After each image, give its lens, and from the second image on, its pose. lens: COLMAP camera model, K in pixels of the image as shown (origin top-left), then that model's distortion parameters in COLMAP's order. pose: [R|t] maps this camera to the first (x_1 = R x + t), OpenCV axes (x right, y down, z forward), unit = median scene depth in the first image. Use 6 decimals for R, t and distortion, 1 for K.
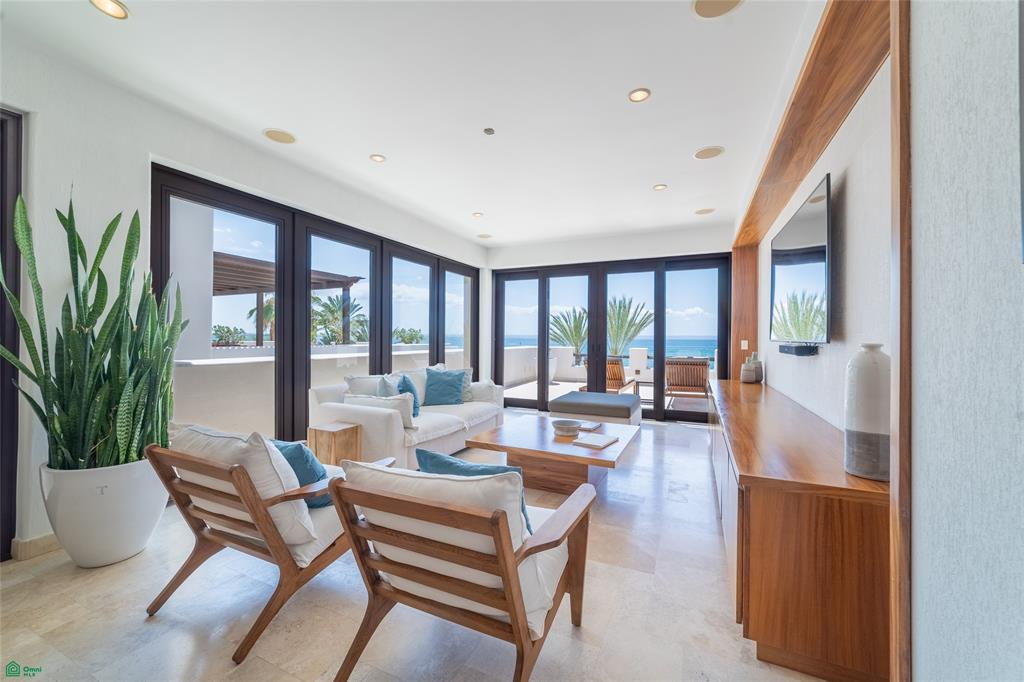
lens RADIAL K [[412.2, 0, 515.8], [0, 412.2, 338.8], [0, 0, 1]] dist [-0.015515, 0.000060]
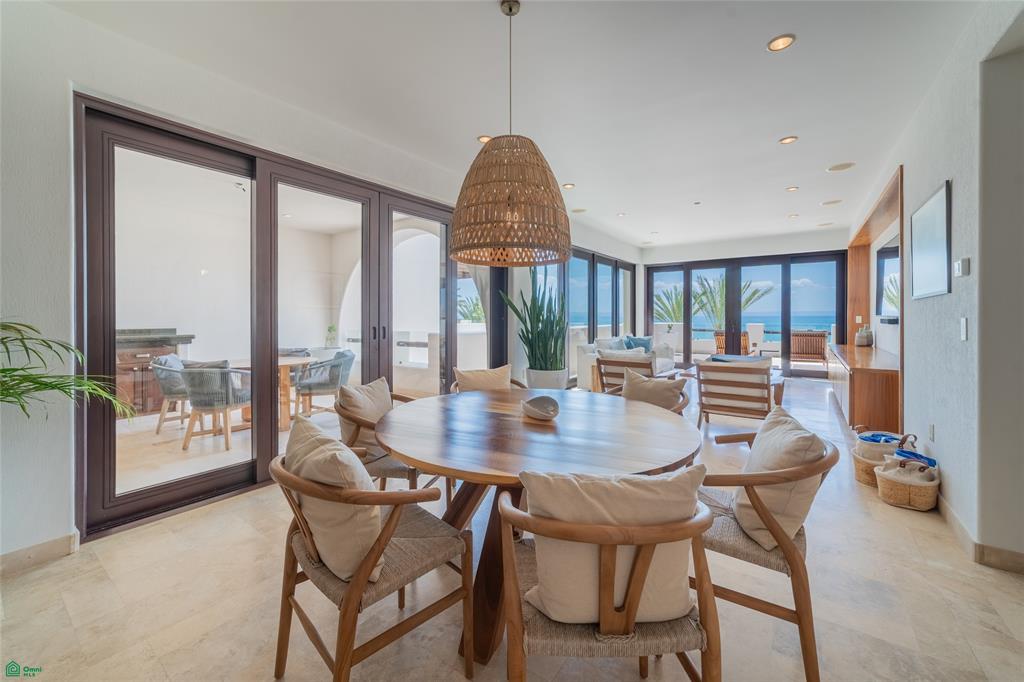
lens RADIAL K [[423.3, 0, 511.9], [0, 423.3, 318.9], [0, 0, 1]] dist [0.000272, 0.000010]
pose [[0.981880, -0.005075, -0.189436, -0.293616], [0.005767, 0.999979, 0.003103, 0.002745], [0.189416, -0.004139, 0.981888, -0.573947]]
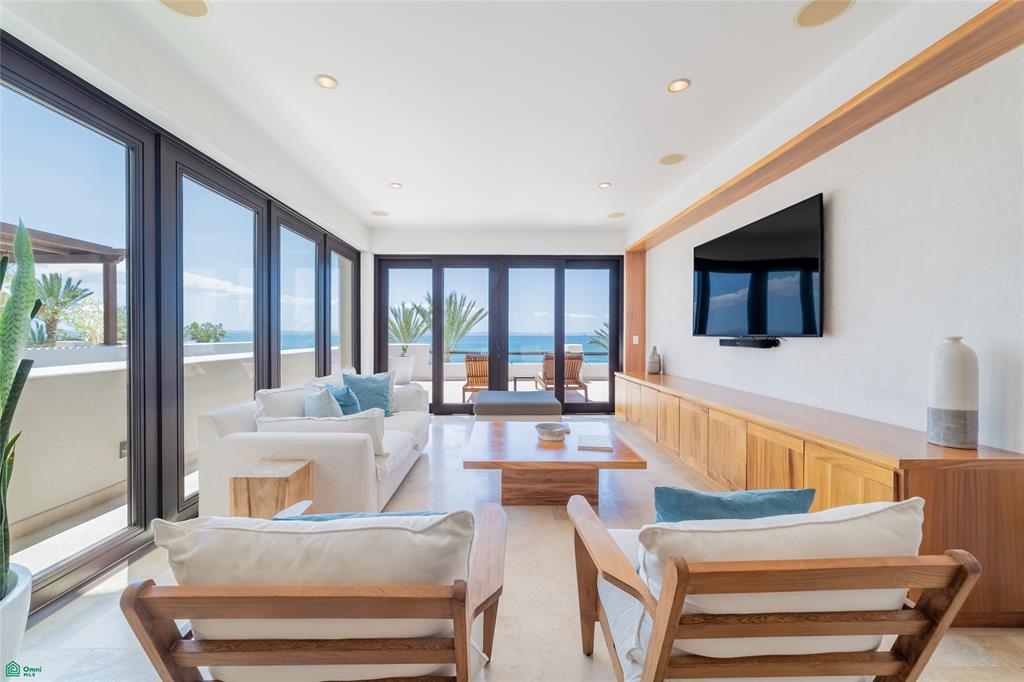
lens RADIAL K [[412.2, 0, 515.8], [0, 412.2, 338.8], [0, 0, 1]] dist [-0.015515, 0.000060]
pose [[0.895568, -0.007752, 0.444858, -0.232805], [0.003995, 0.999948, 0.009381, 0.000556], [-0.444907, -0.006624, 0.895552, 0.142041]]
